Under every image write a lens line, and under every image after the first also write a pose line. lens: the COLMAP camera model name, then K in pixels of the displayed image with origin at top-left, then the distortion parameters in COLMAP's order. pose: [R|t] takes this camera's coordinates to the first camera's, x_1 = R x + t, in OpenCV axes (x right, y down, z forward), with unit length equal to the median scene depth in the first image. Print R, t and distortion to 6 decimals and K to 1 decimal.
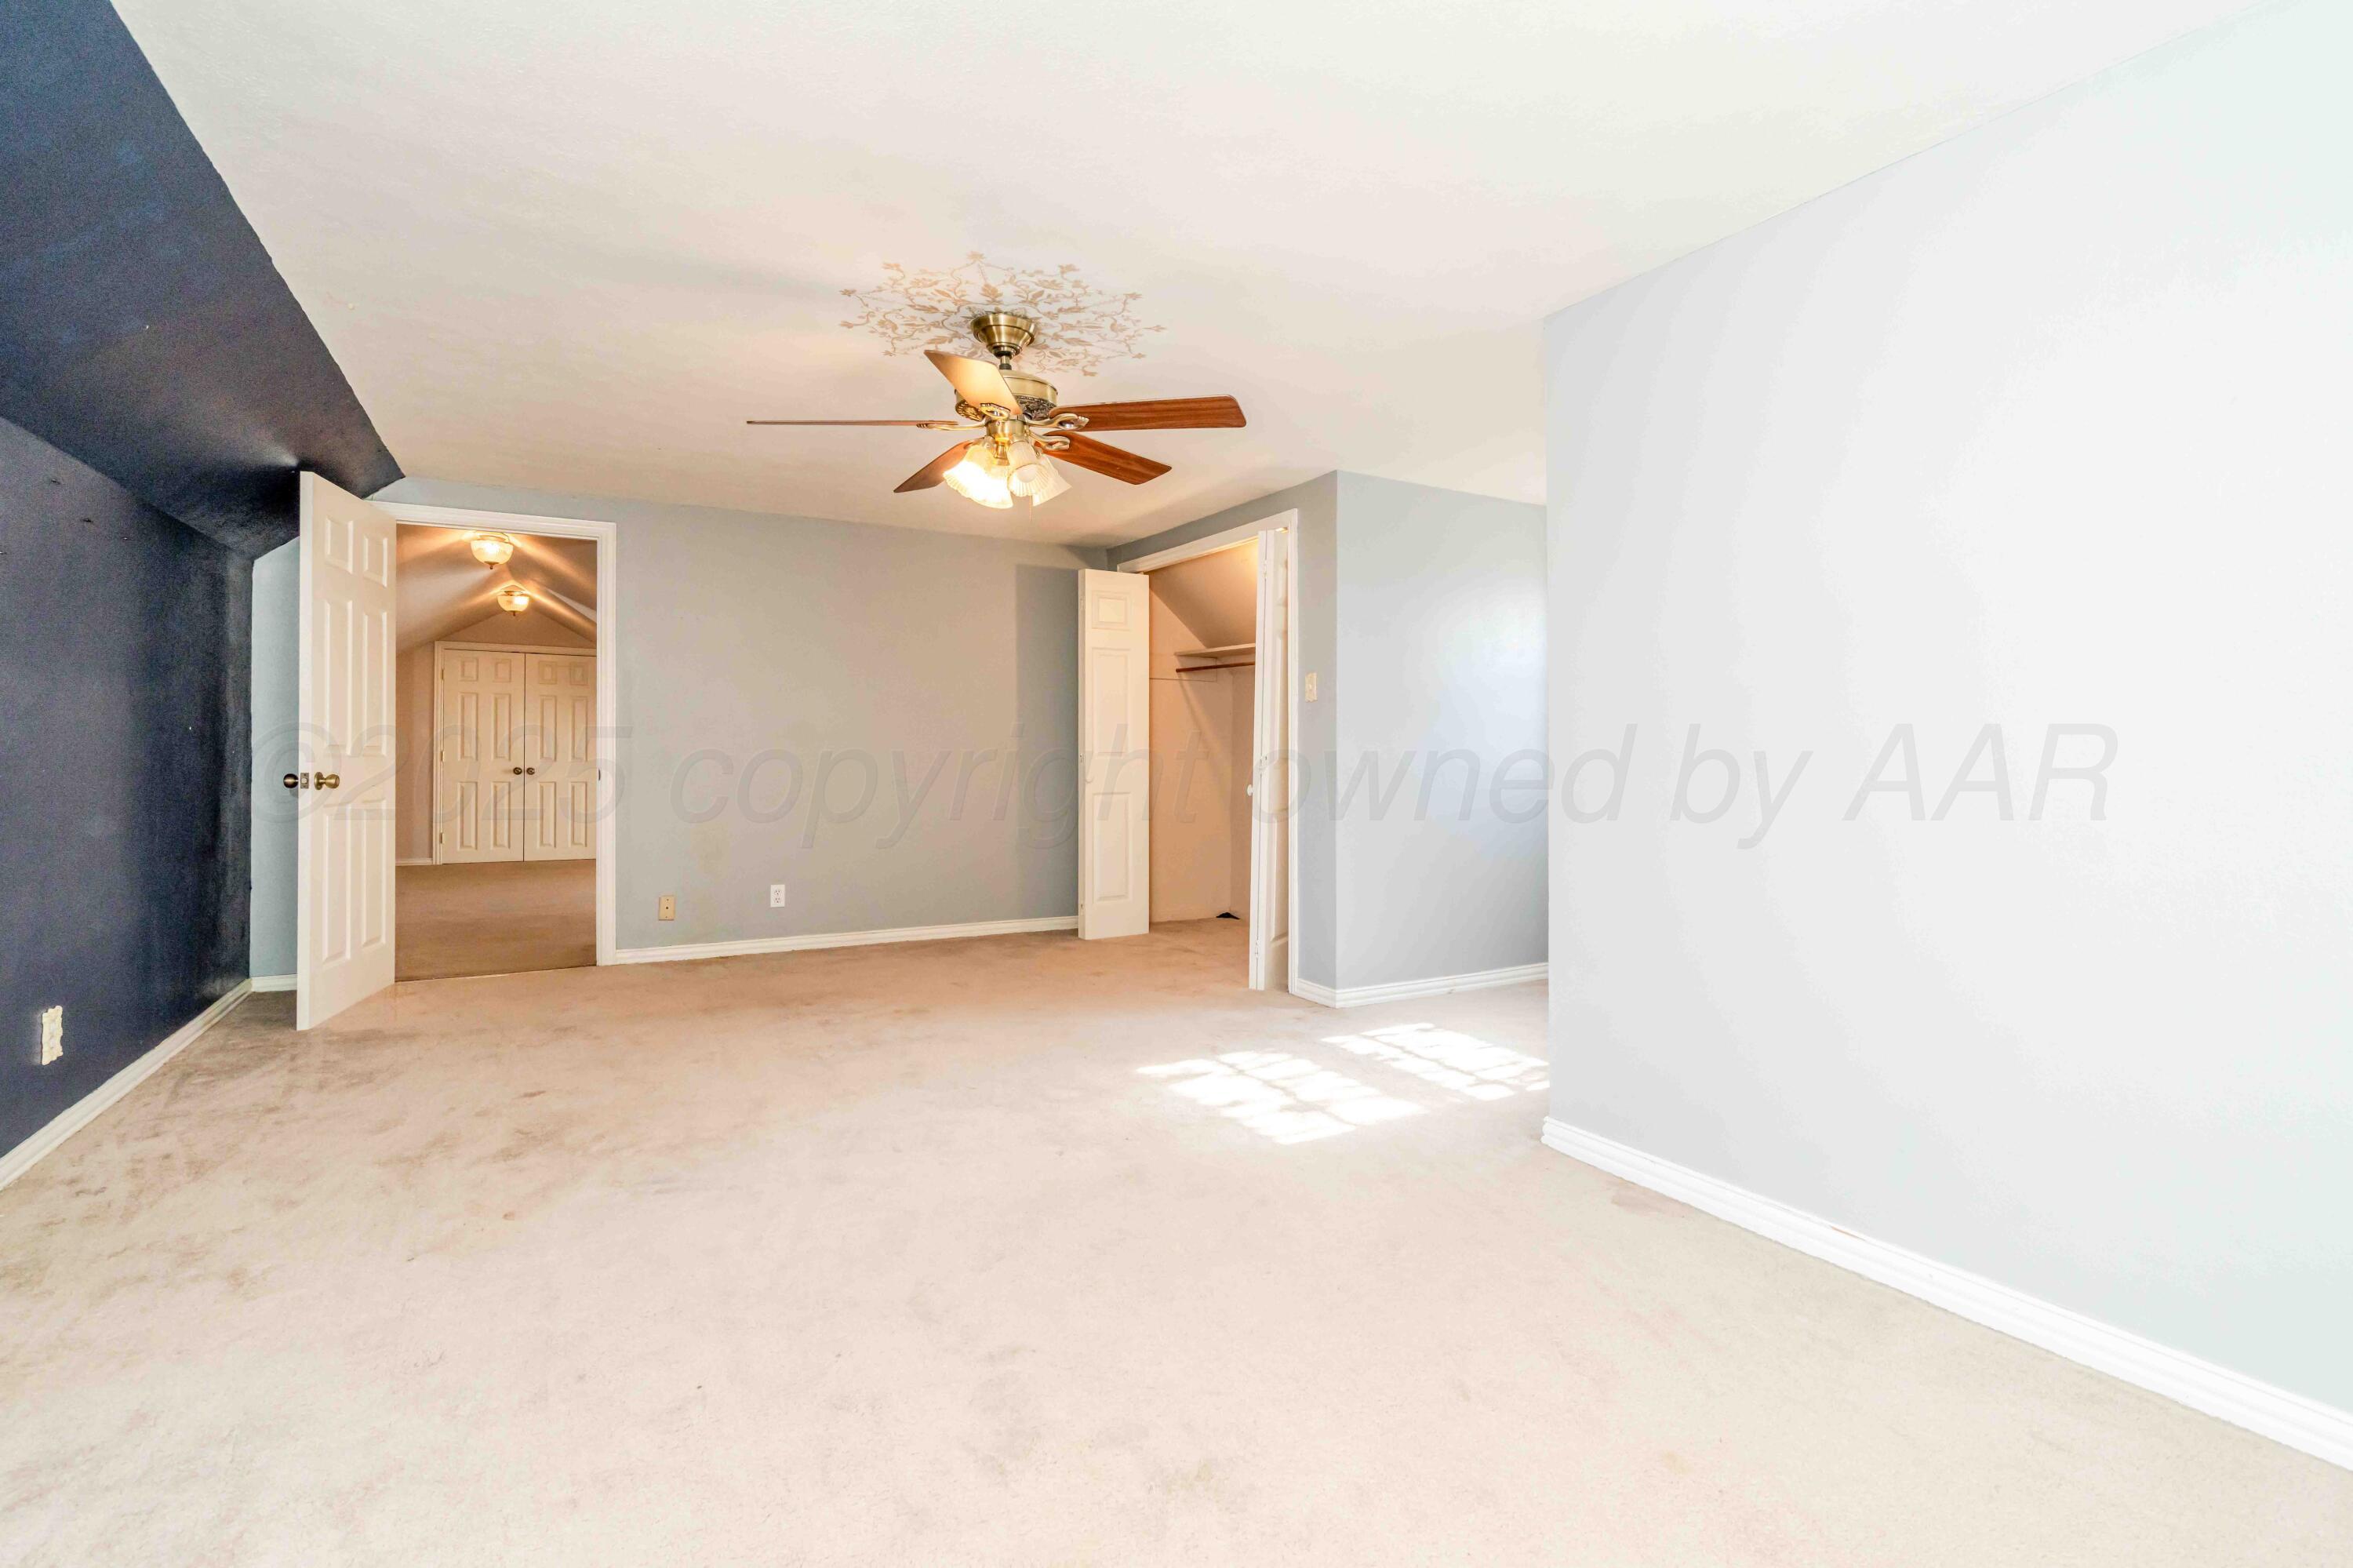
lens RADIAL K [[1073.8, 0, 1168.4], [0, 1073.8, 735.0], [0, 0, 1]] dist [0.022720, -0.000283]
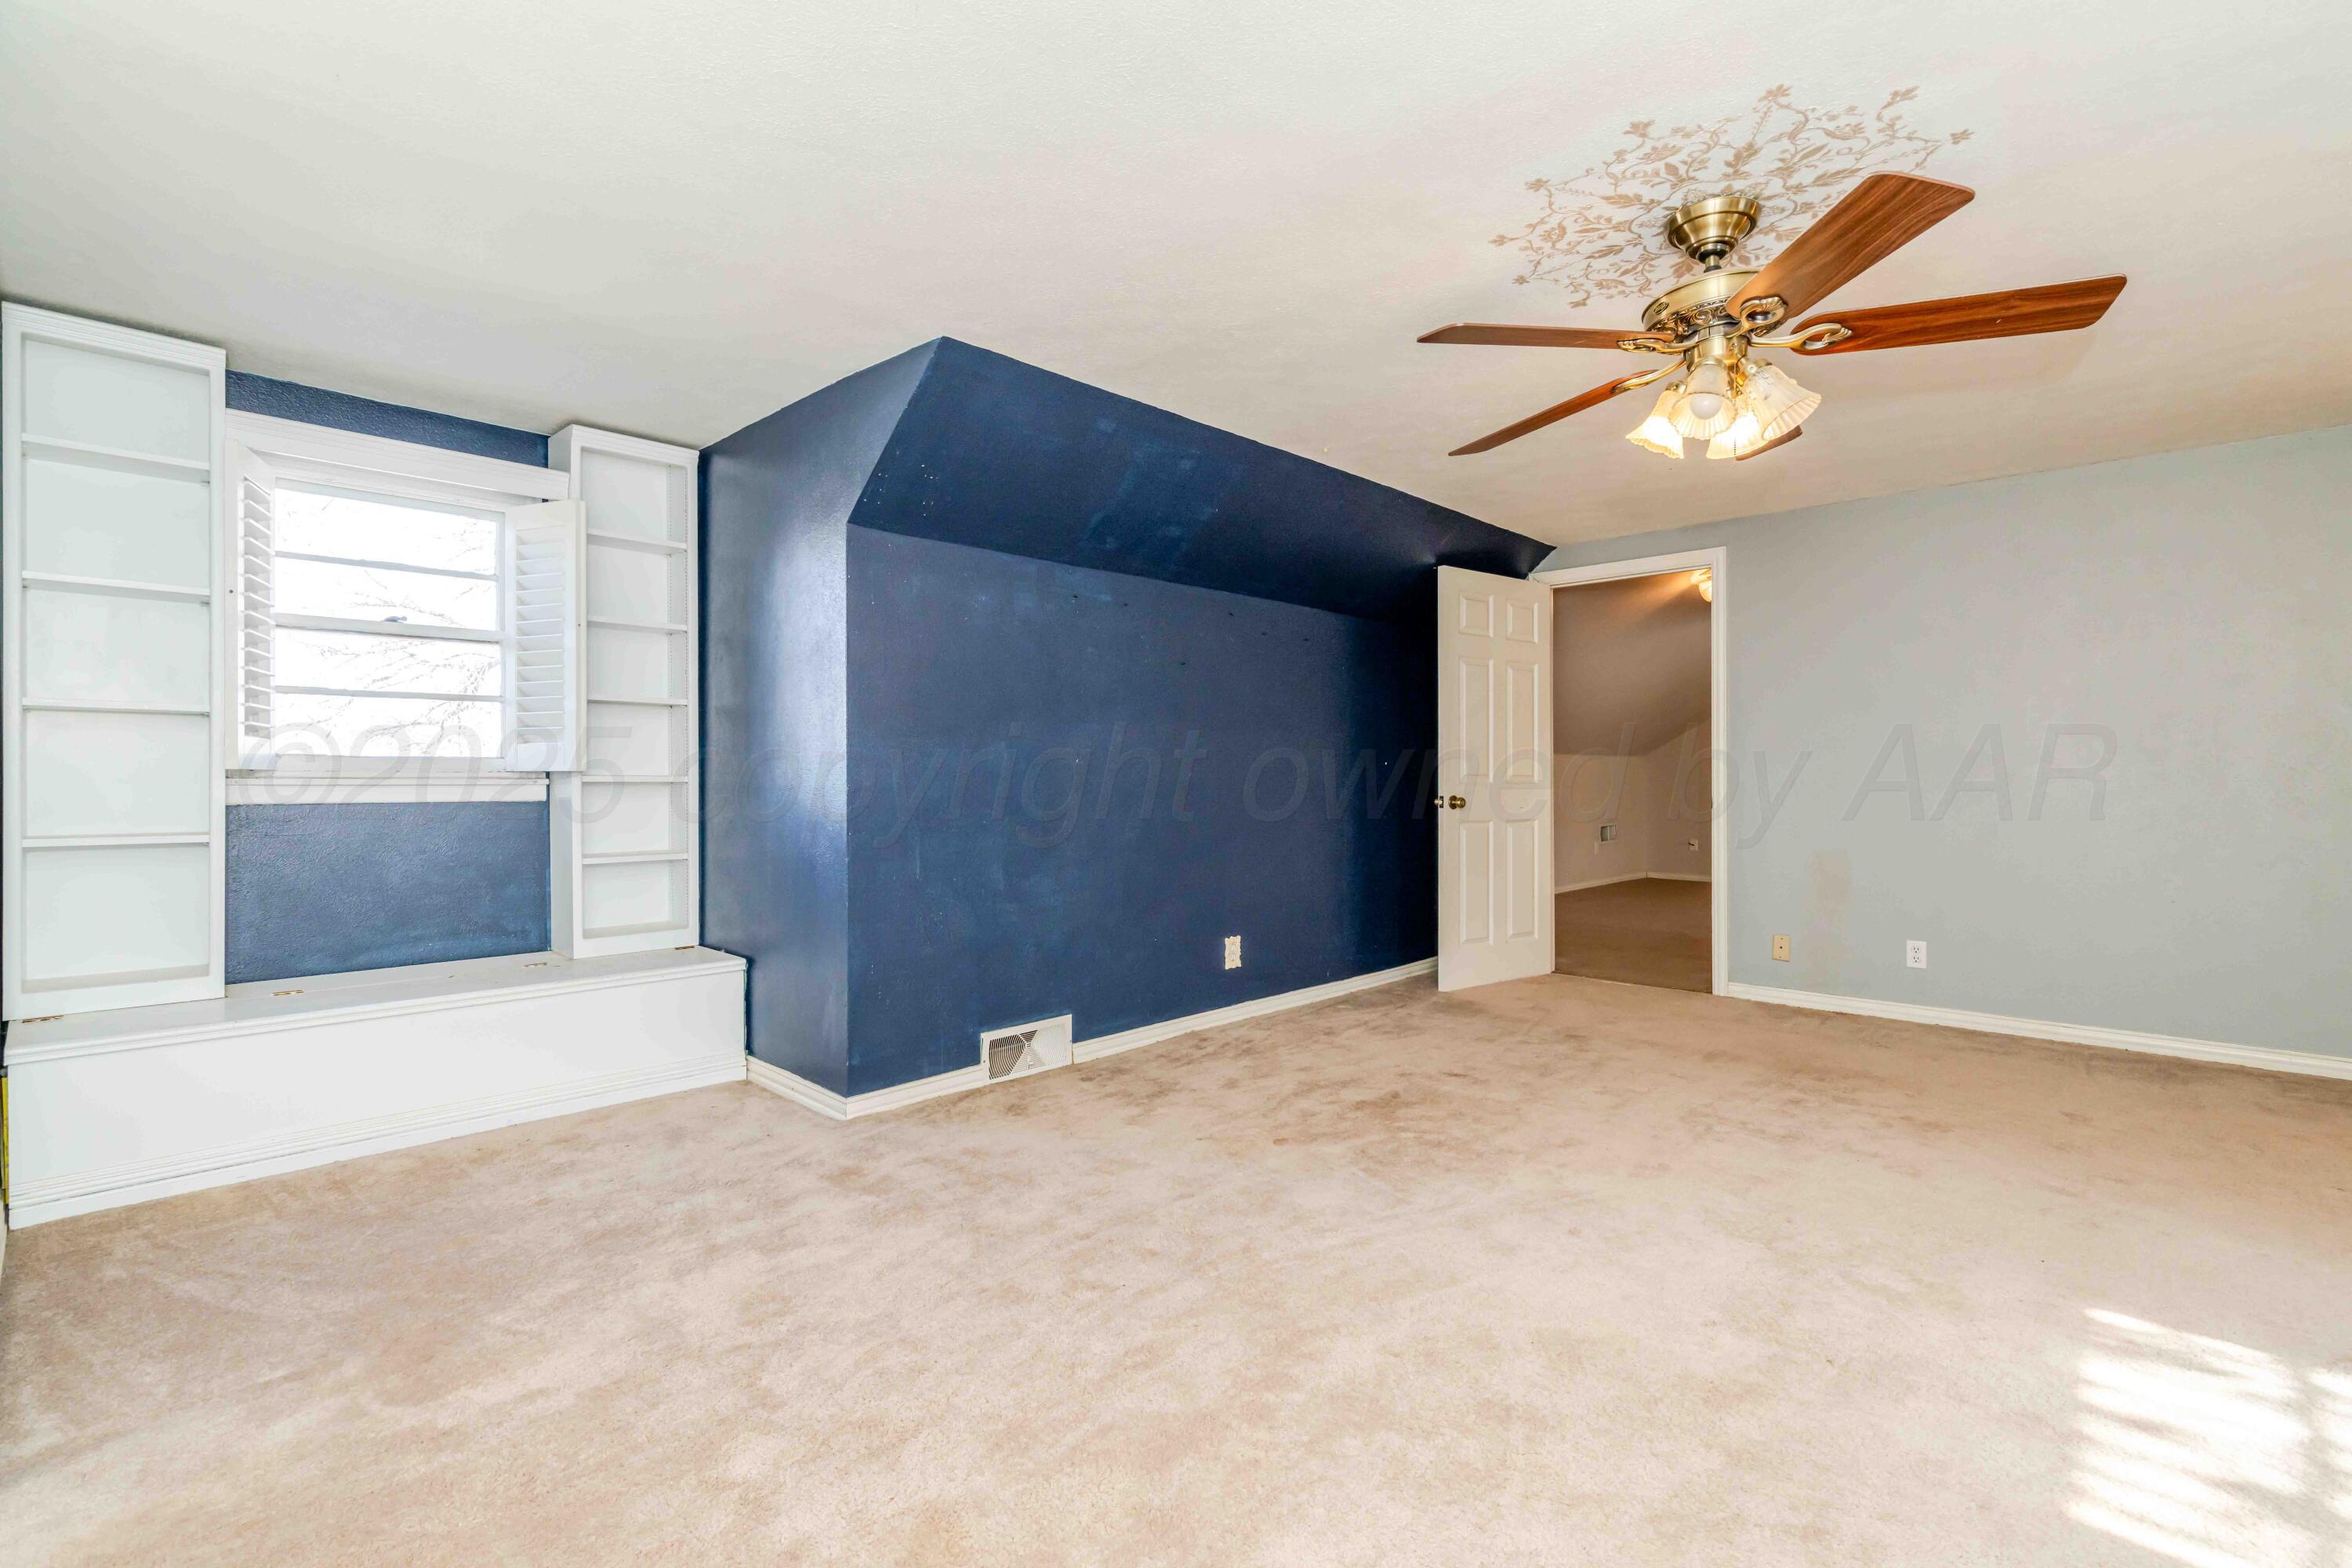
lens RADIAL K [[1073.0, 0, 1176.0], [0, 1073.0, 784.0], [0, 0, 1]] dist [-0.004652, -0.000191]
pose [[0.309838, 0.001750, -0.950788, 0.448815], [0.016261, 0.999842, 0.007140, 0.008474], [0.950650, -0.017673, 0.309761, 0.402500]]
